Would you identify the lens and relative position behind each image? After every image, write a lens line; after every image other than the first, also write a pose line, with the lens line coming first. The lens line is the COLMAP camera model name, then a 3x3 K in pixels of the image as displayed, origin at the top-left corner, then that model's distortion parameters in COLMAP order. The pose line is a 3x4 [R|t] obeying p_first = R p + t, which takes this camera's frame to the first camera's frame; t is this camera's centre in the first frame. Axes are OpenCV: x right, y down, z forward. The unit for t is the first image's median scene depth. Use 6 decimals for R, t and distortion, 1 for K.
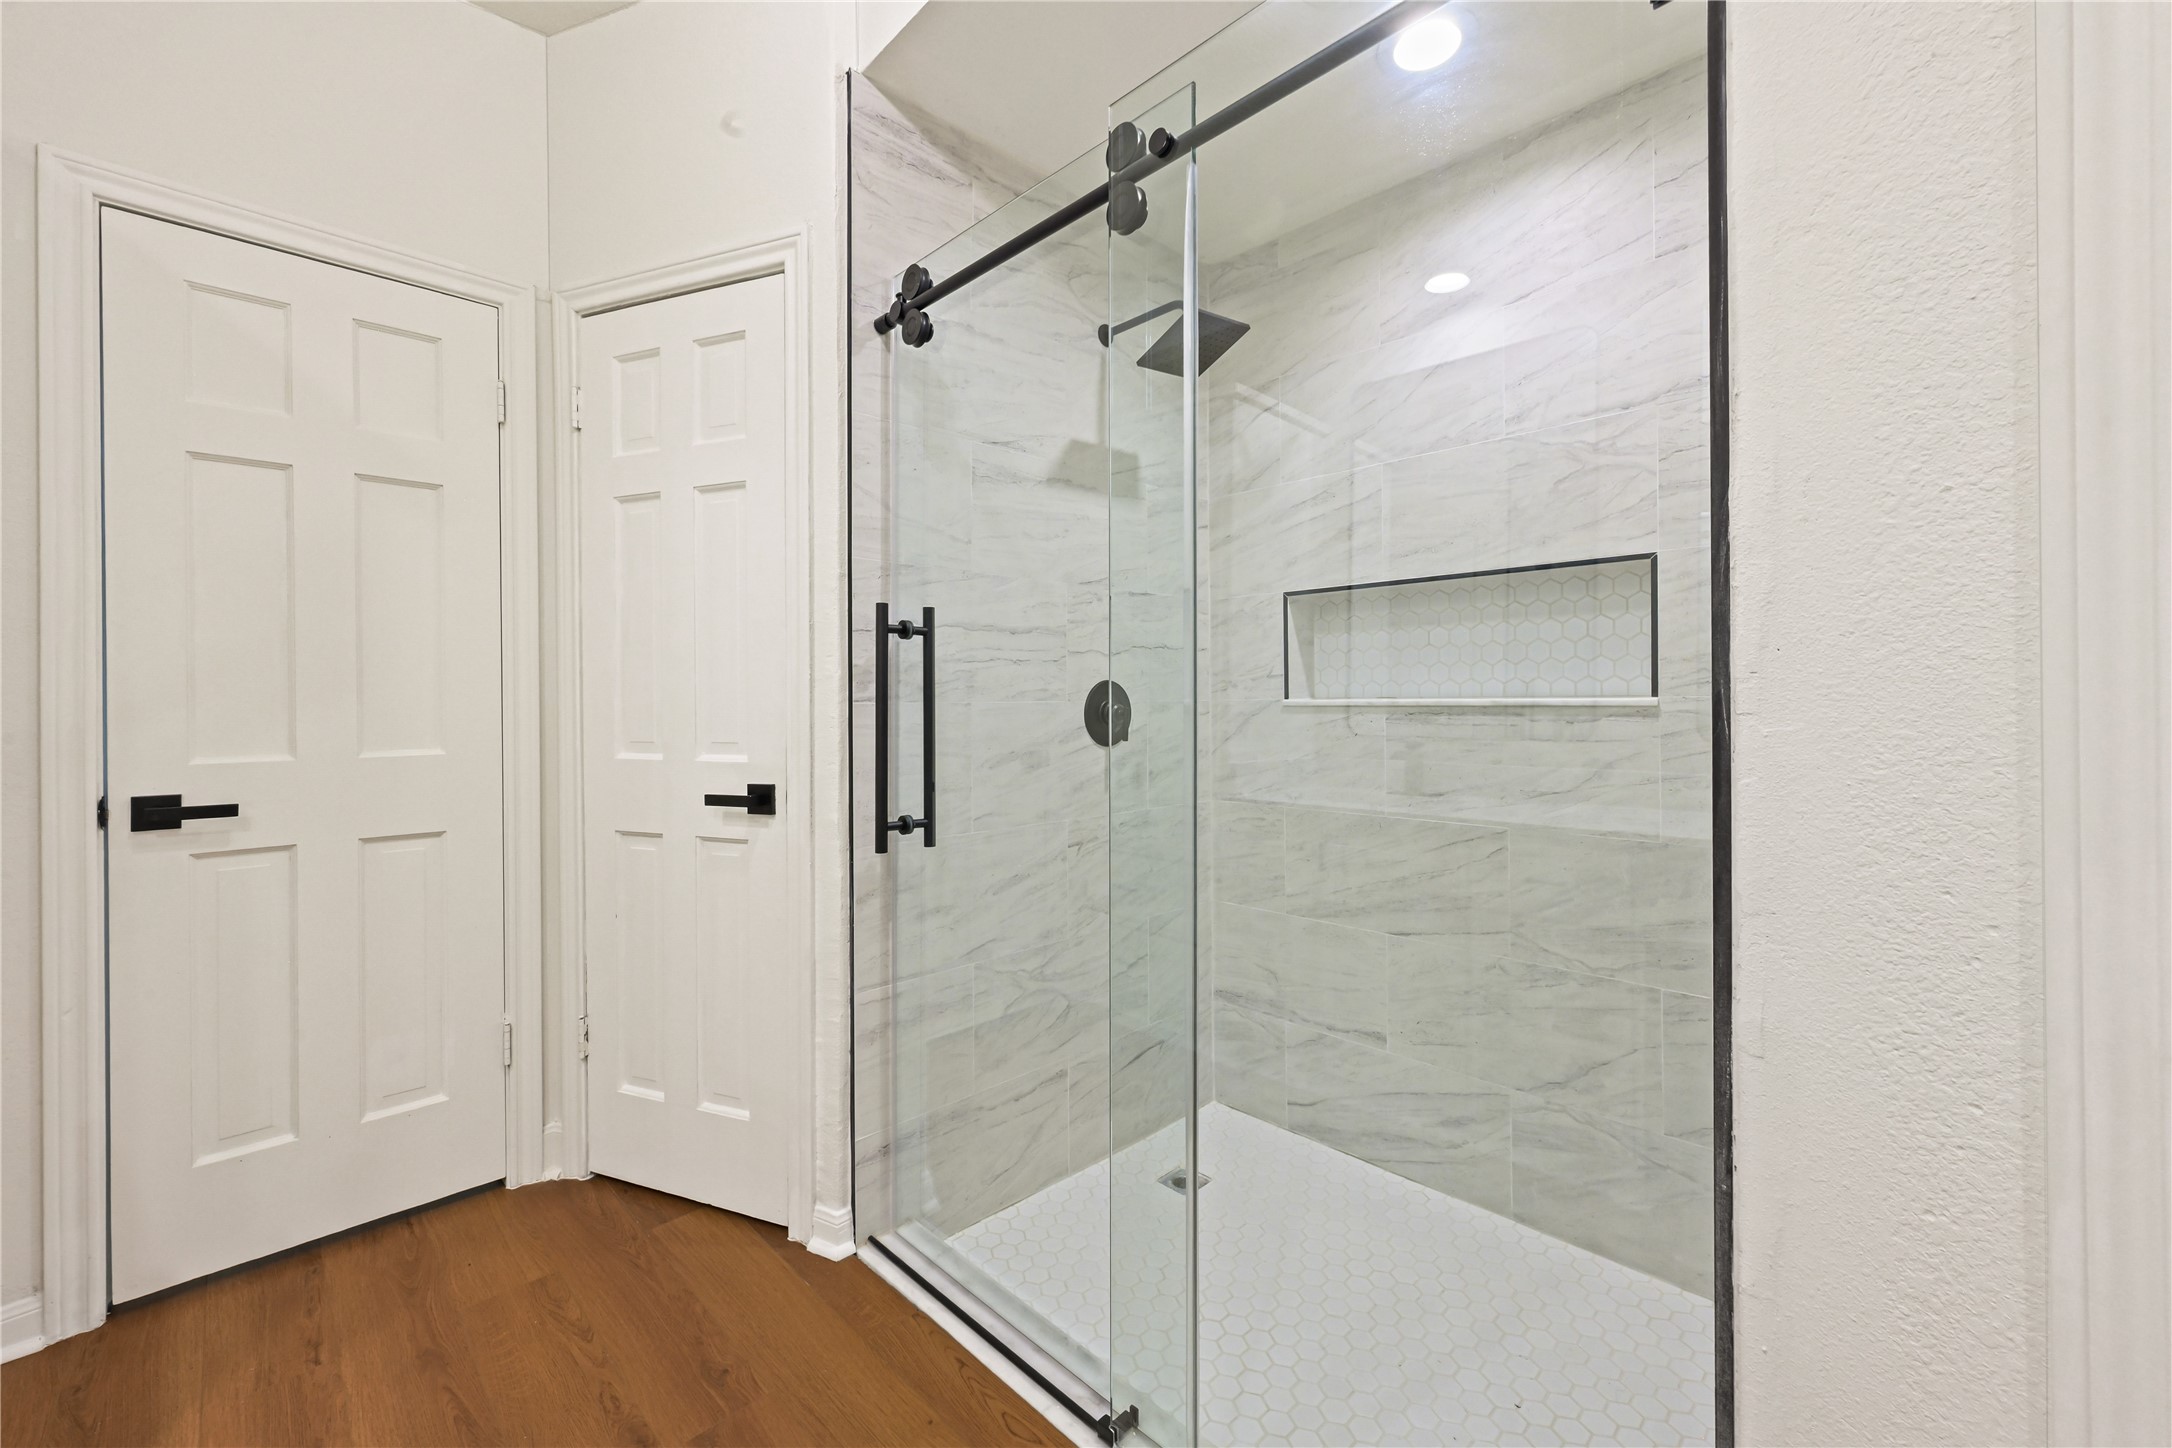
lens RADIAL K [[865.9, 0, 1088.0], [0, 865.9, 699.7], [0, 0, 1]] dist [0.001289, -0.000139]
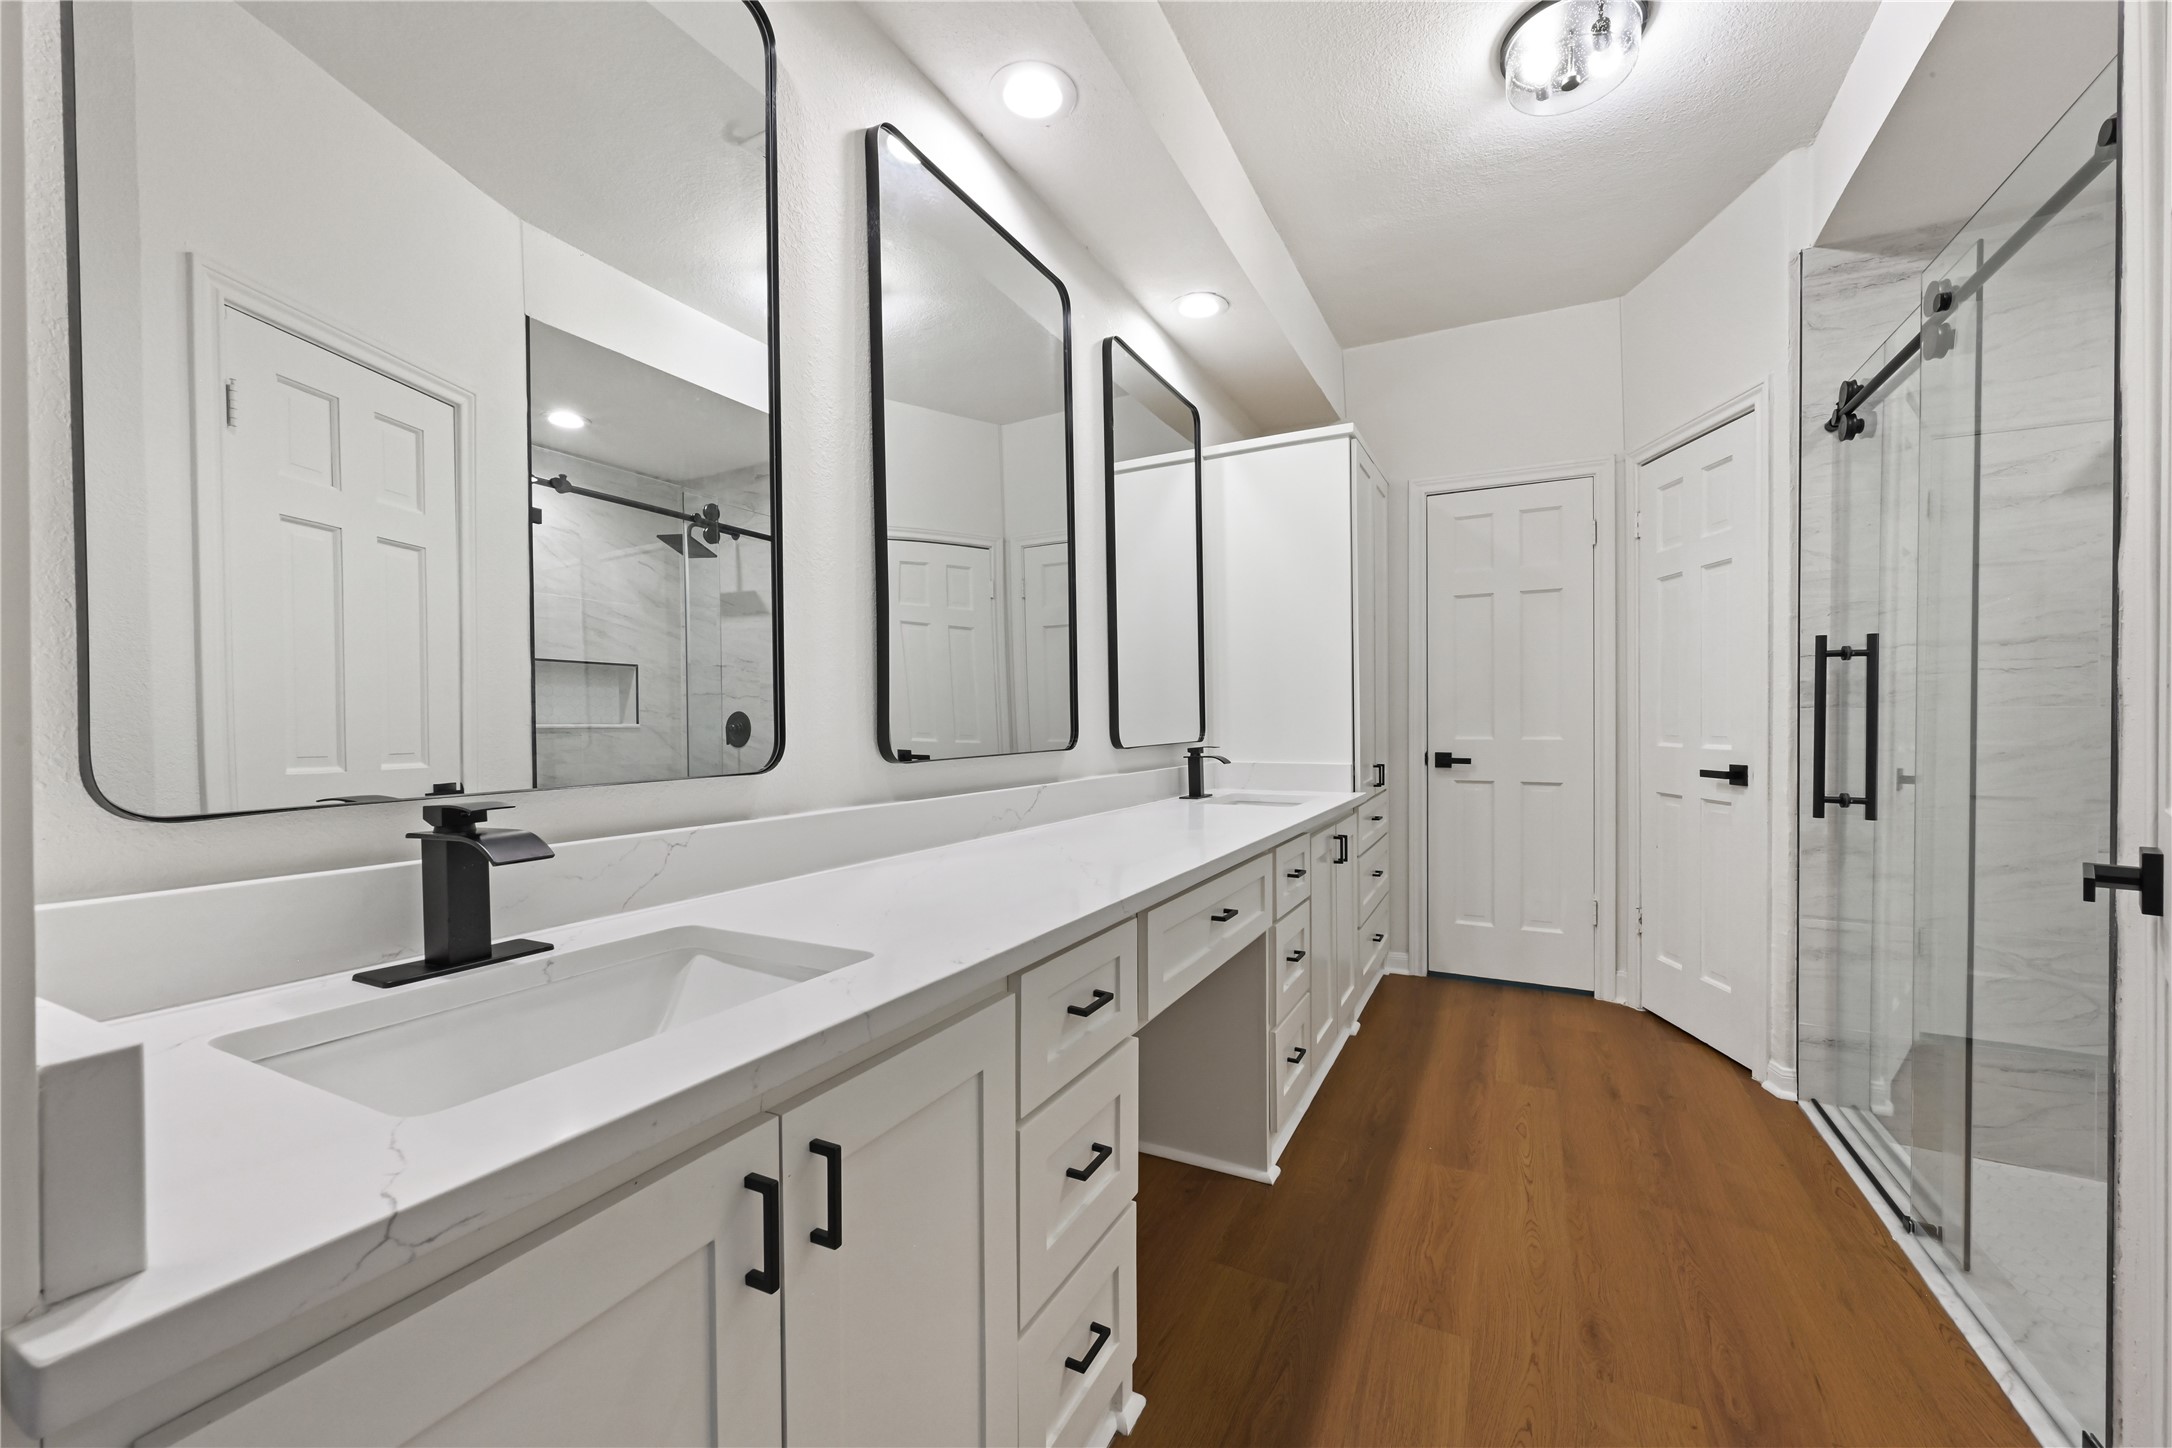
lens RADIAL K [[854.3, 0, 1089.7], [0, 854.3, 730.2], [0, 0, 1]] dist [-0.000558, -0.000252]
pose [[0.311322, 0.014914, -0.950188, 0.666643], [0.003204, 0.999855, 0.016744, 0.011577], [0.950299, -0.008257, 0.311229, -0.502038]]
